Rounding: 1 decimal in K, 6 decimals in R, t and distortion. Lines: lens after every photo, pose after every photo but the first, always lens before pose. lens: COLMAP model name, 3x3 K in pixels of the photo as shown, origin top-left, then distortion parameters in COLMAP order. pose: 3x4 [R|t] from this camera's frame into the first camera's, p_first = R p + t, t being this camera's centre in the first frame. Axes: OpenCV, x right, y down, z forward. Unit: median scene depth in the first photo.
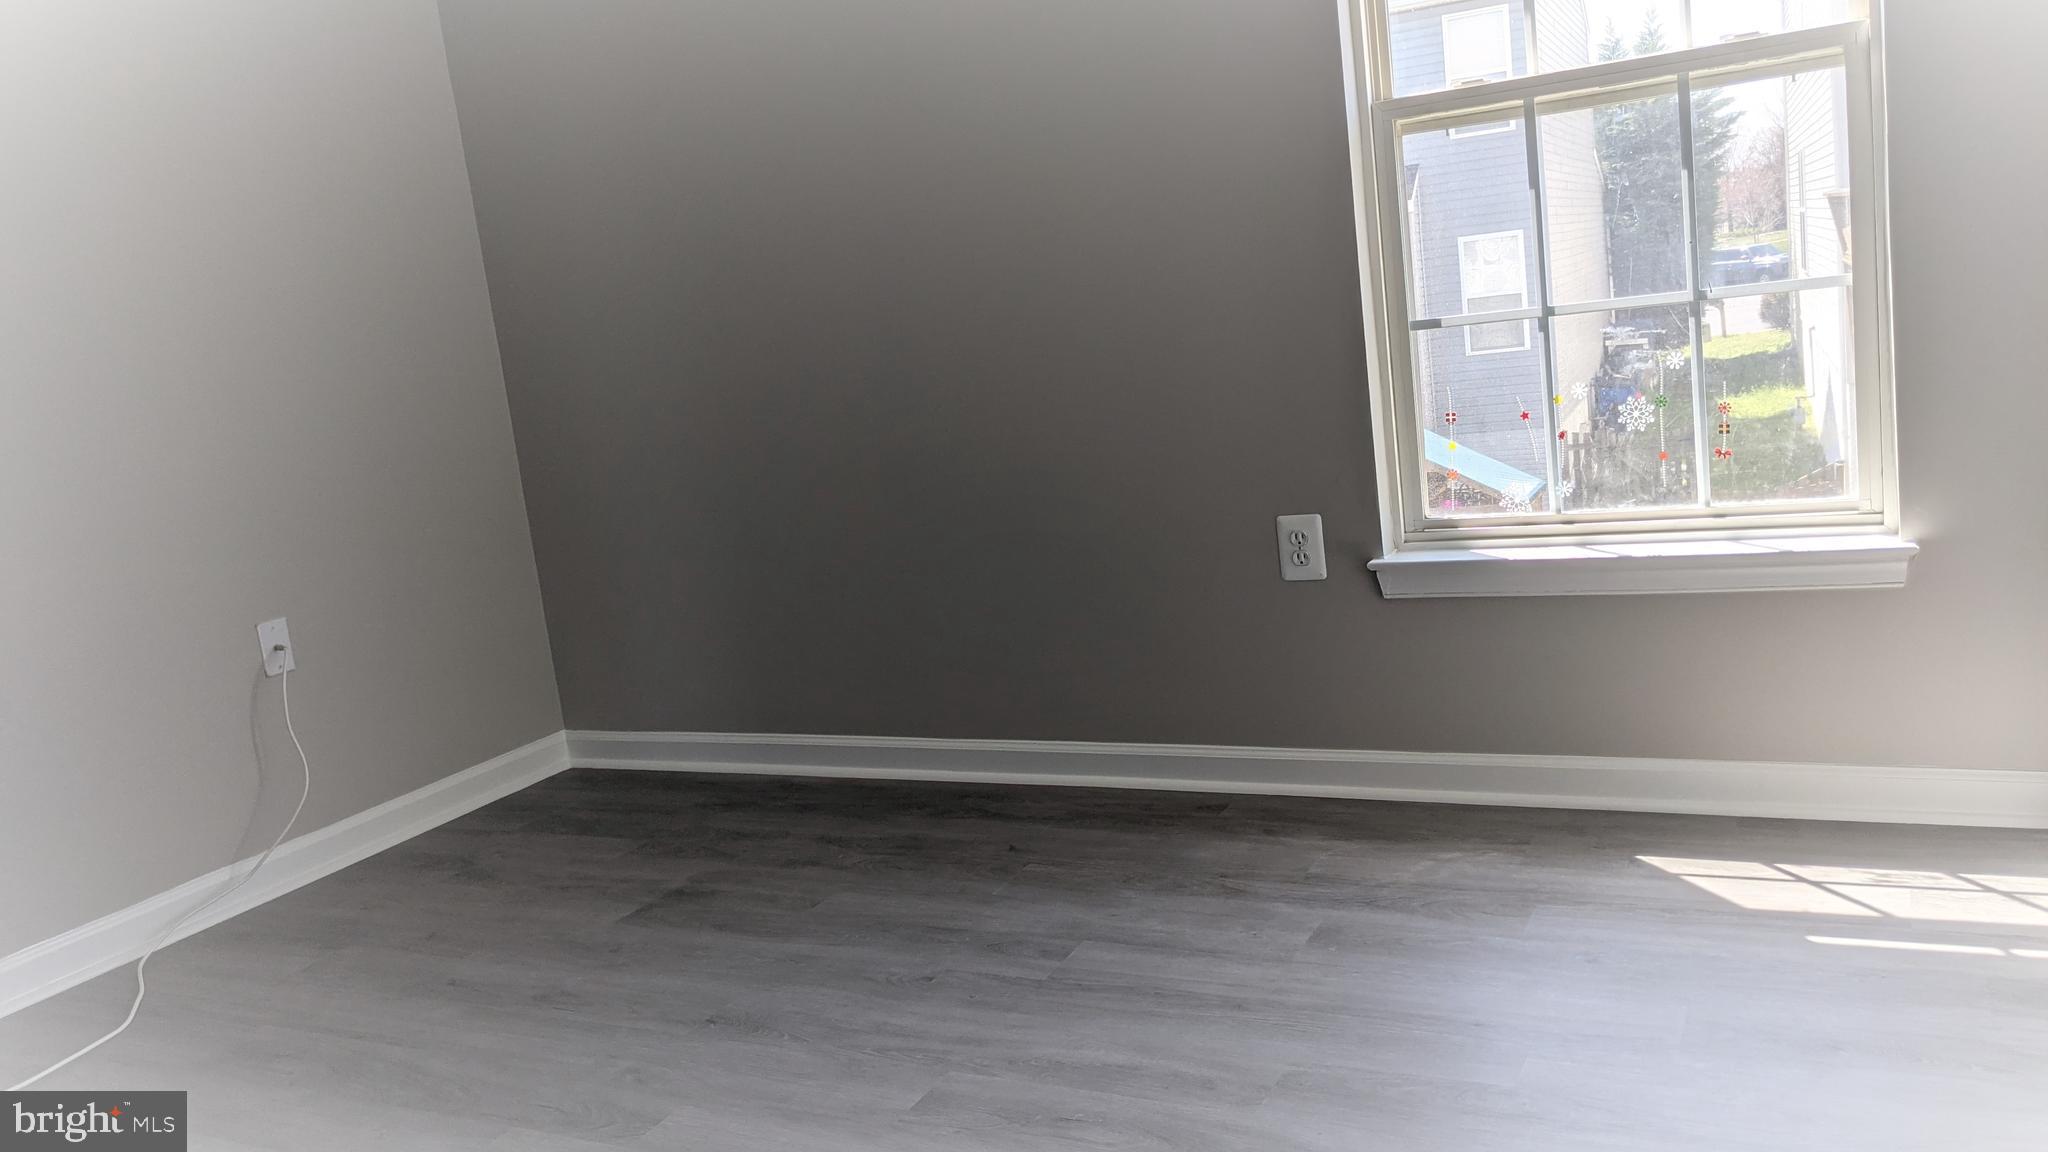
lens RADIAL K [[1607.4, 0, 1031.7], [0, 1607.4, 585.6], [0, 0, 1]] dist [0.088154, -0.151446]
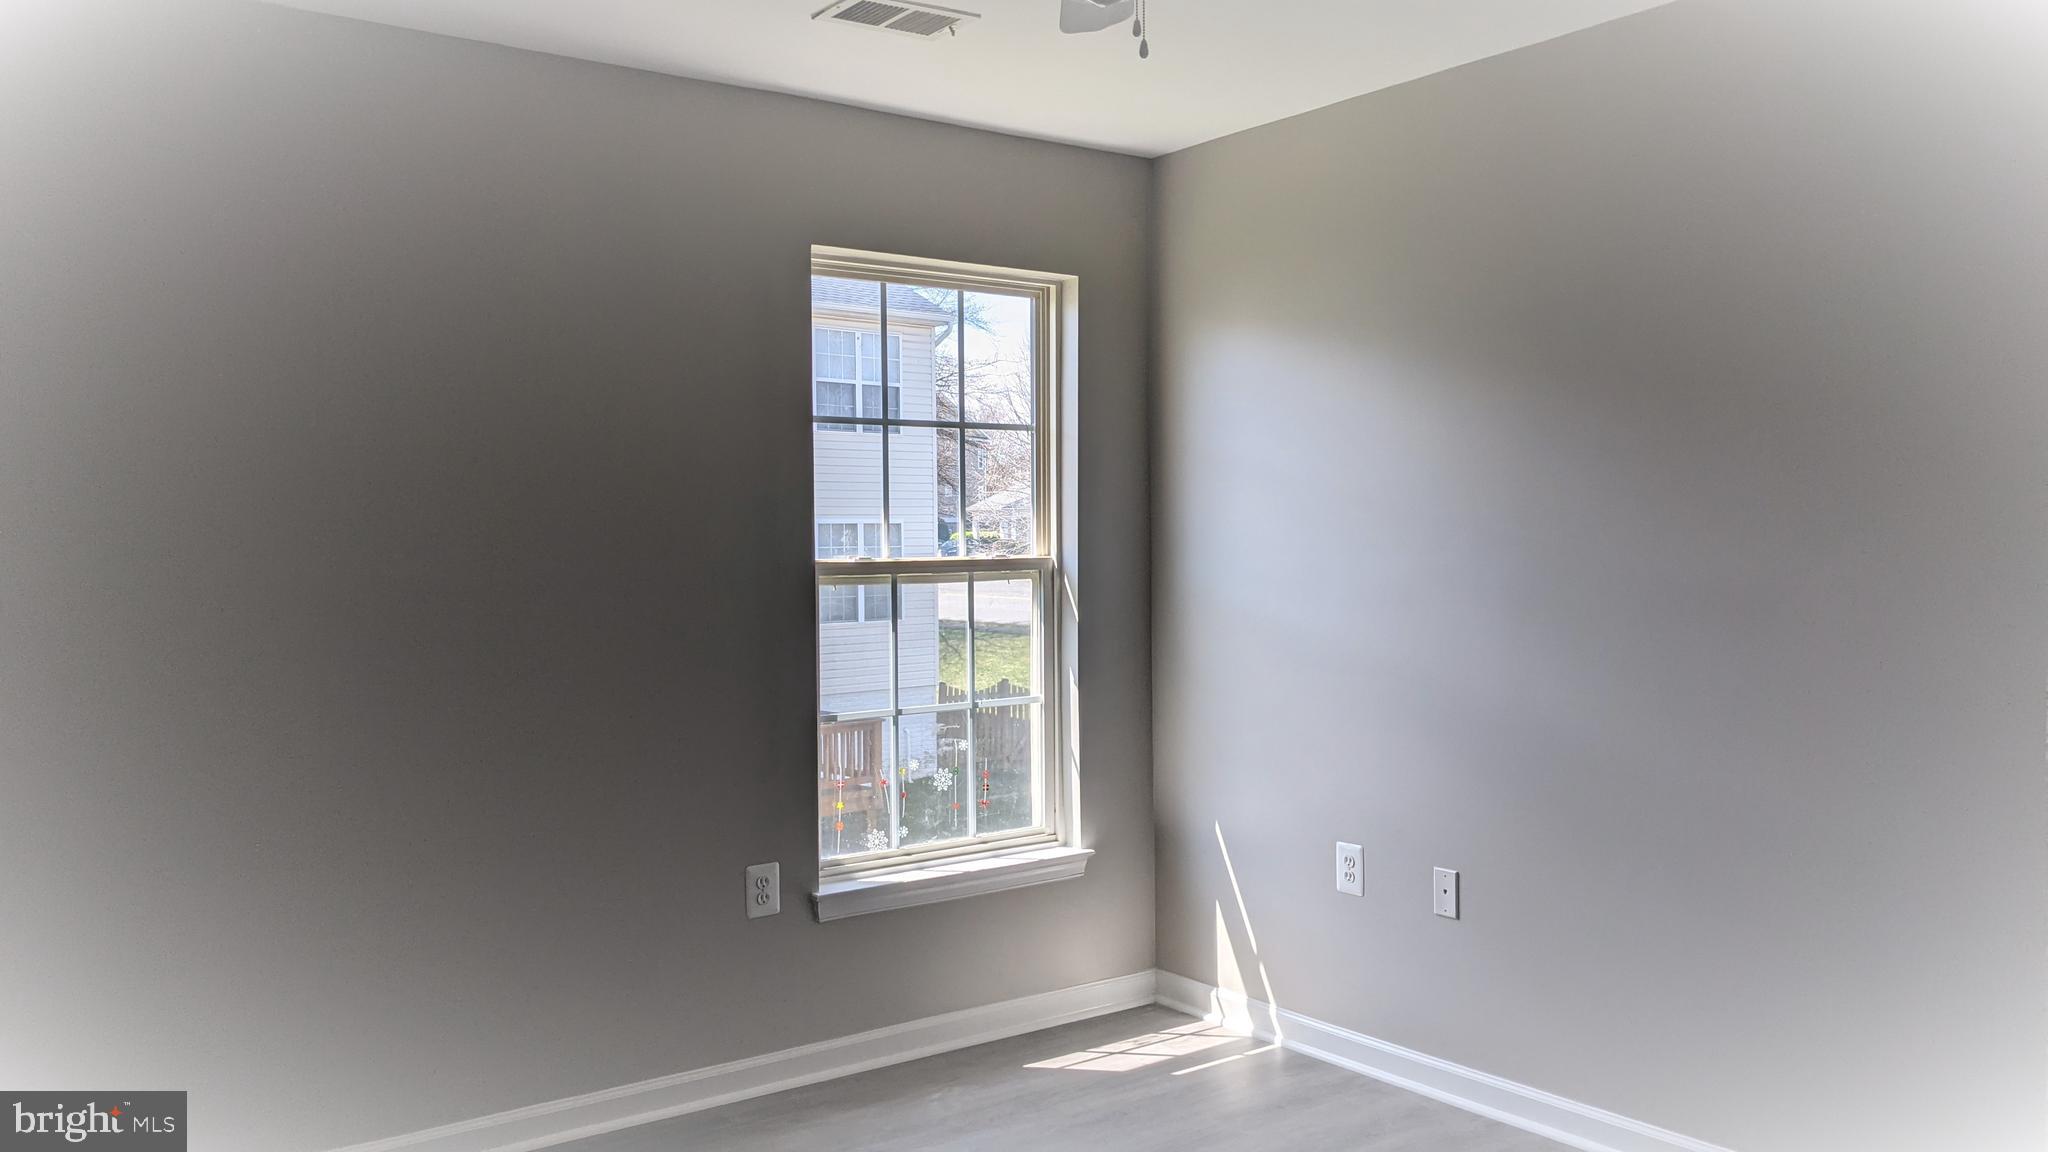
lens RADIAL K [[1607.4, 0, 1031.7], [0, 1607.4, 585.6], [0, 0, 1]] dist [0.088154, -0.151446]
pose [[0.443725, 0.089421, 0.891691, -0.971251], [0.119877, 0.980144, -0.157945, -0.034772], [-0.888109, 0.176977, 0.424195, 0.244484]]
